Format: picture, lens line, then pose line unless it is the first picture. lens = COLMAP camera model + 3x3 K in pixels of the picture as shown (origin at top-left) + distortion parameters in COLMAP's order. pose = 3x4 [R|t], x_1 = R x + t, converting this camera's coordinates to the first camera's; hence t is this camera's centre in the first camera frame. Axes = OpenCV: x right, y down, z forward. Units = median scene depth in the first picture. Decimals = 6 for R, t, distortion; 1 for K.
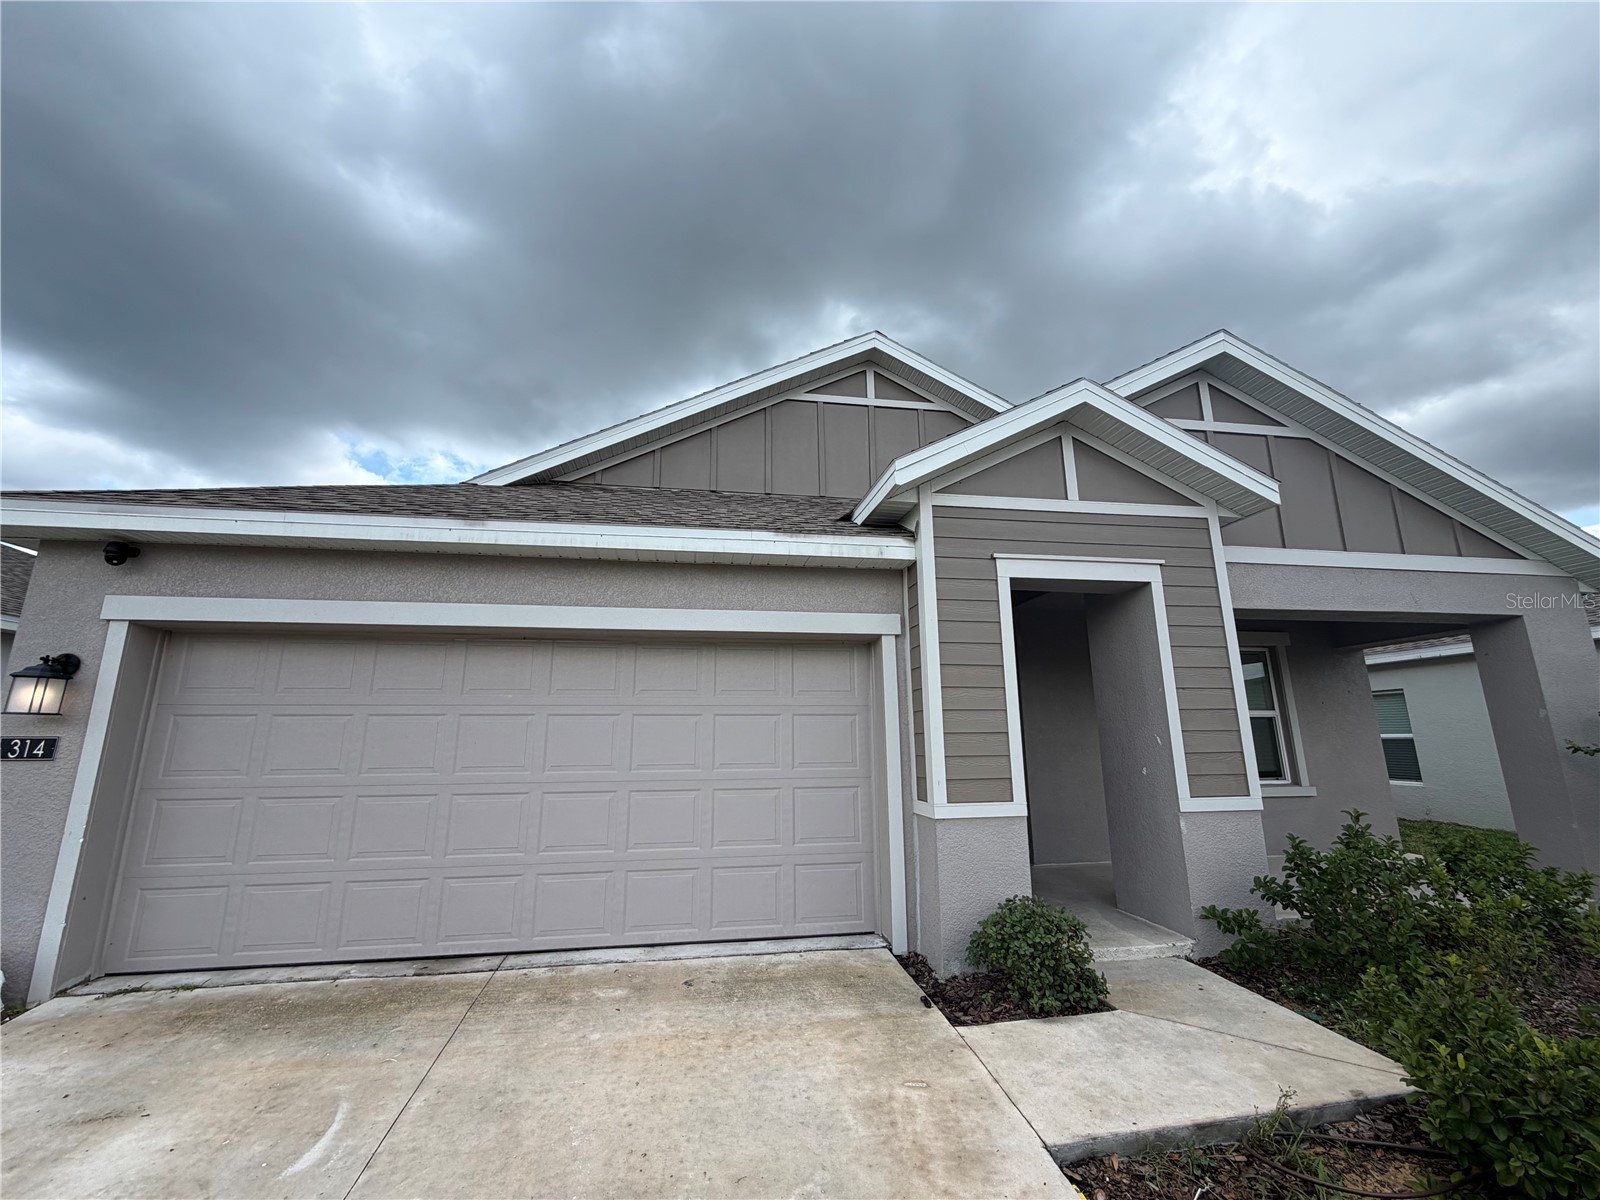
lens RADIAL K [[637.1, 0, 793.5], [0, 637.1, 600.3], [0, 0, 1]] dist [0.001482, 0.000095]
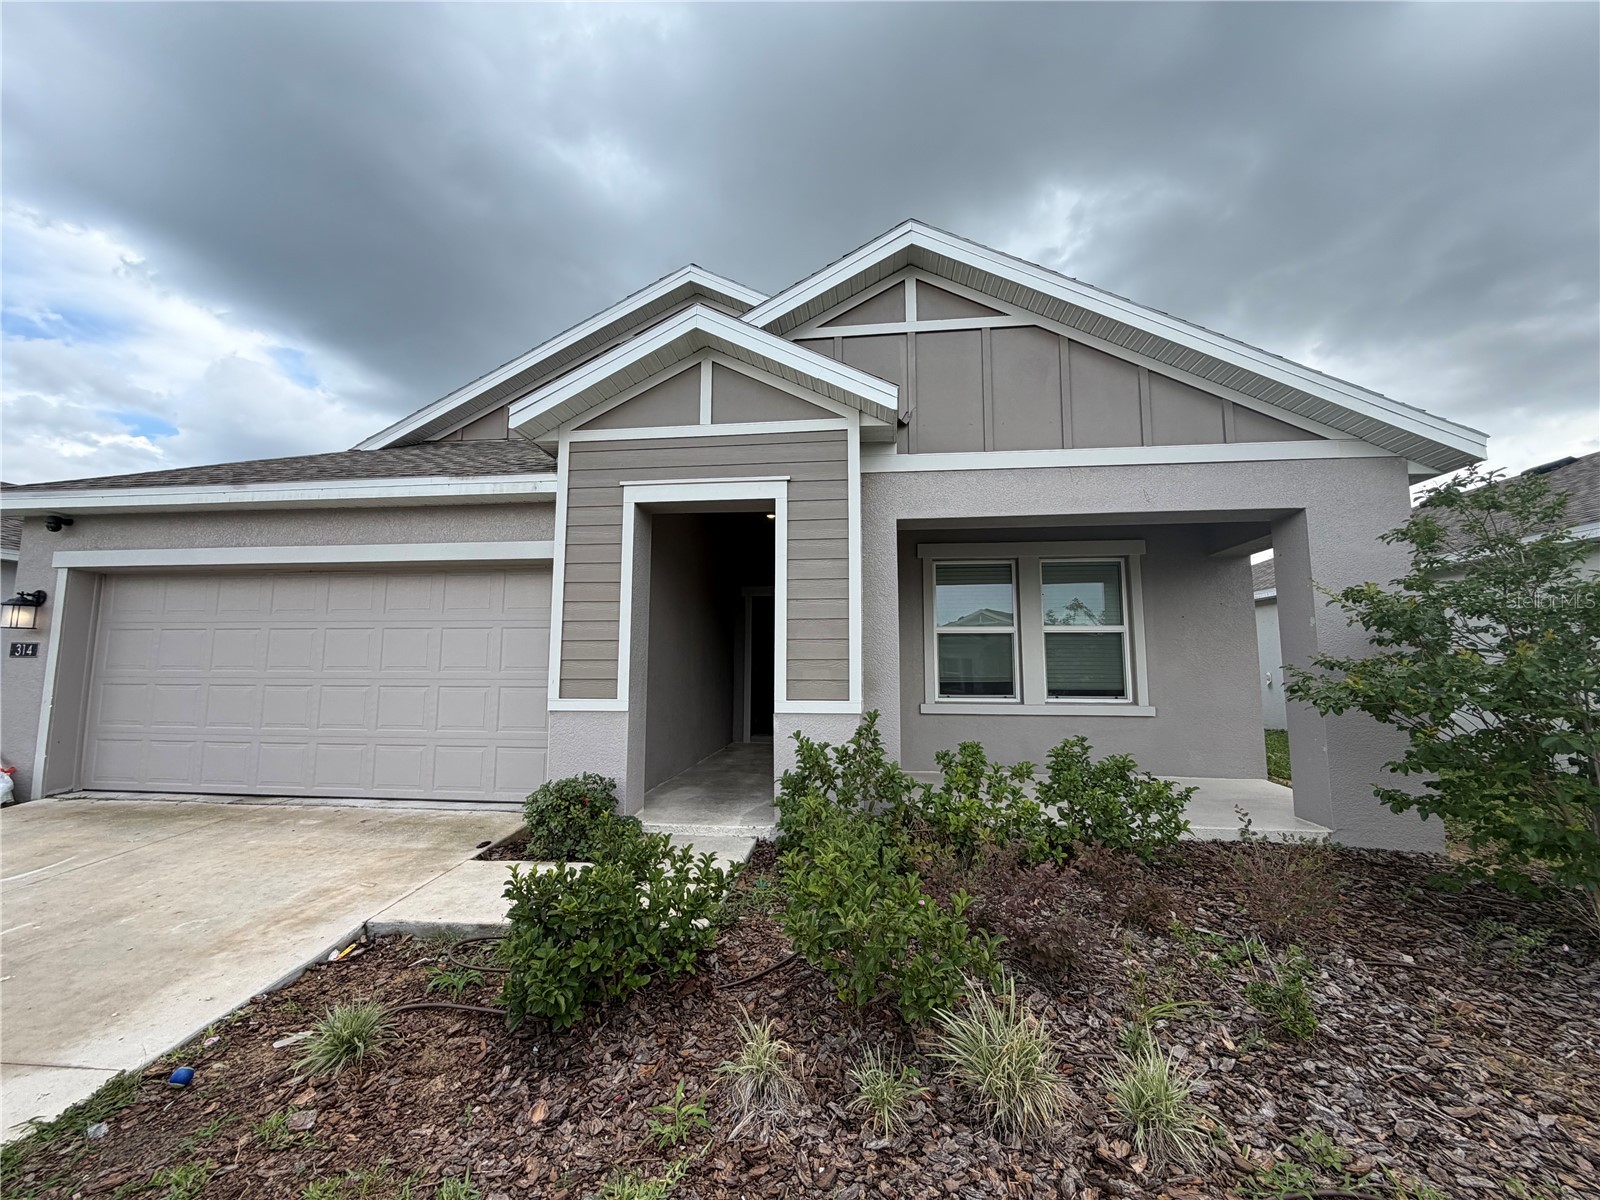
lens RADIAL K [[637.1, 0, 793.5], [0, 637.1, 600.3], [0, 0, 1]] dist [0.001482, 0.000095]
pose [[0.962995, -0.019482, -0.268813, 0.905420], [0.048503, 0.993628, 0.101744, 0.033539], [0.265118, -0.111017, 0.957804, -0.004190]]
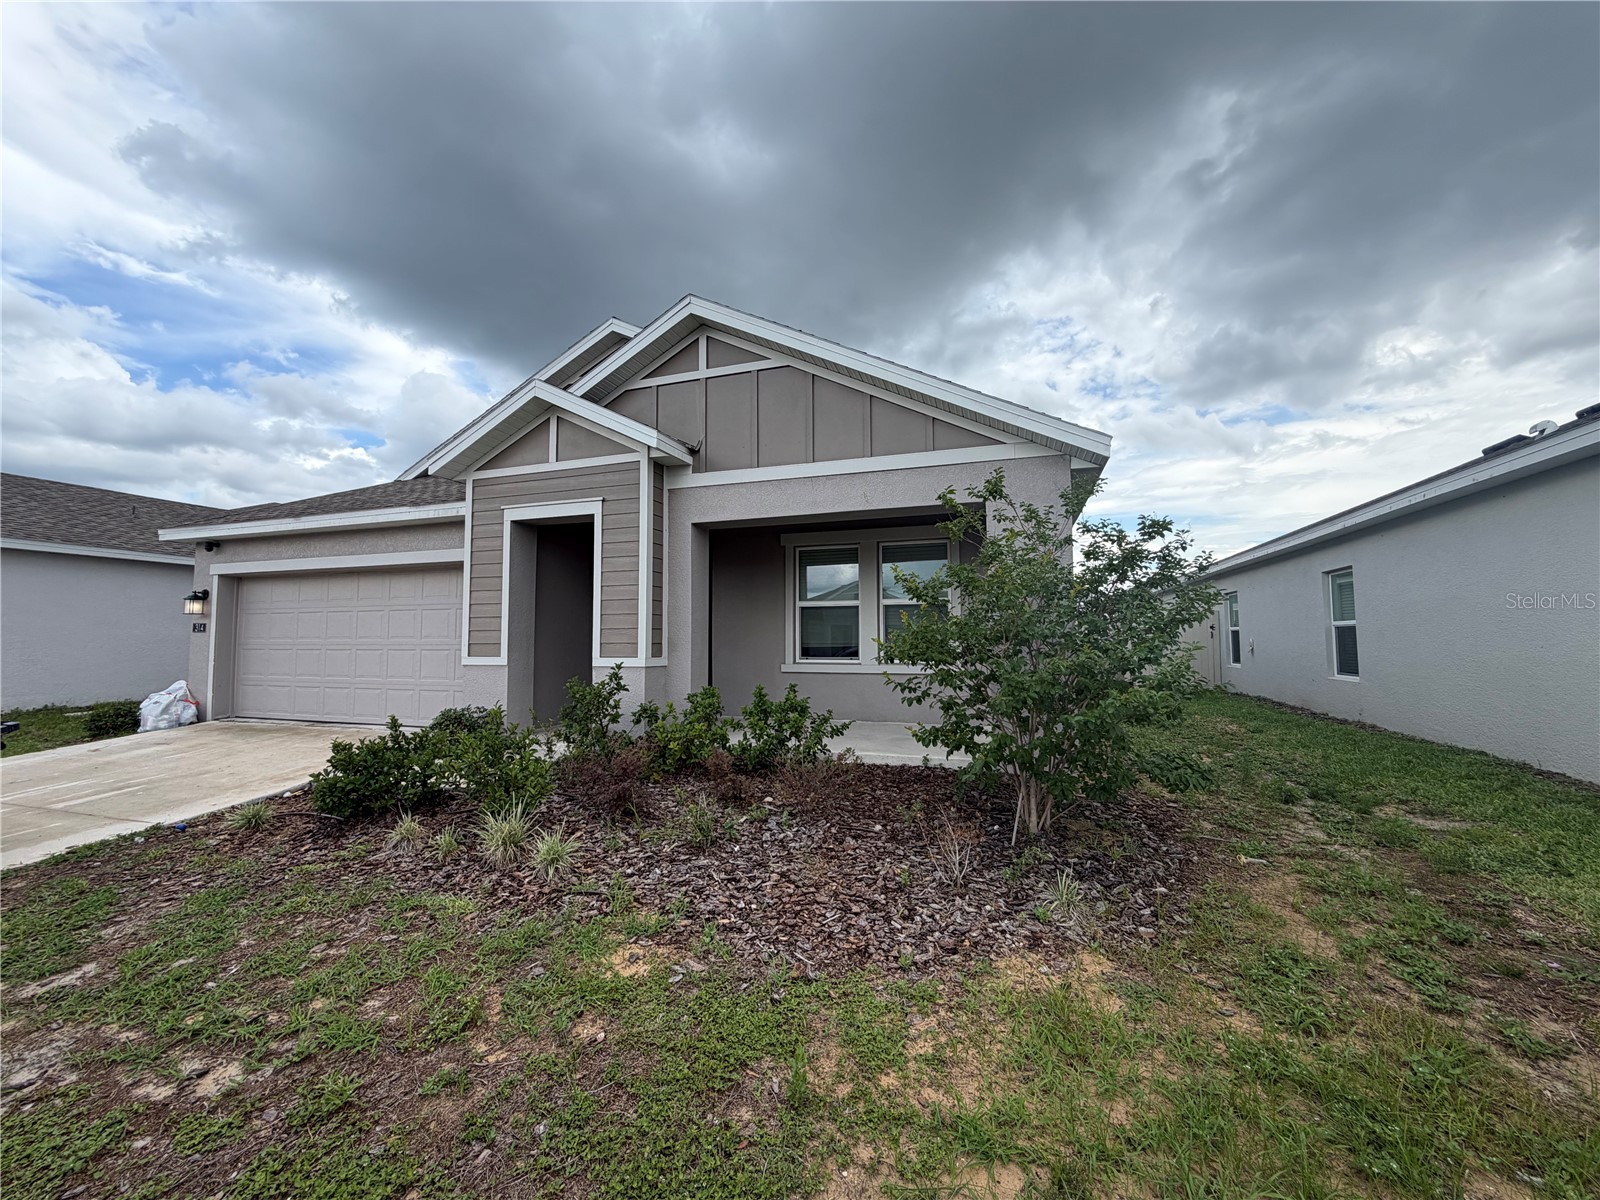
lens RADIAL K [[642.9, 0, 791.9], [0, 642.9, 599.1], [0, 0, 1]] dist [0.007432, -0.002671]
pose [[0.881737, -0.026410, -0.471001, 1.714749], [0.097097, 0.987214, 0.126415, 0.022695], [0.461640, -0.157197, 0.873028, -0.102917]]
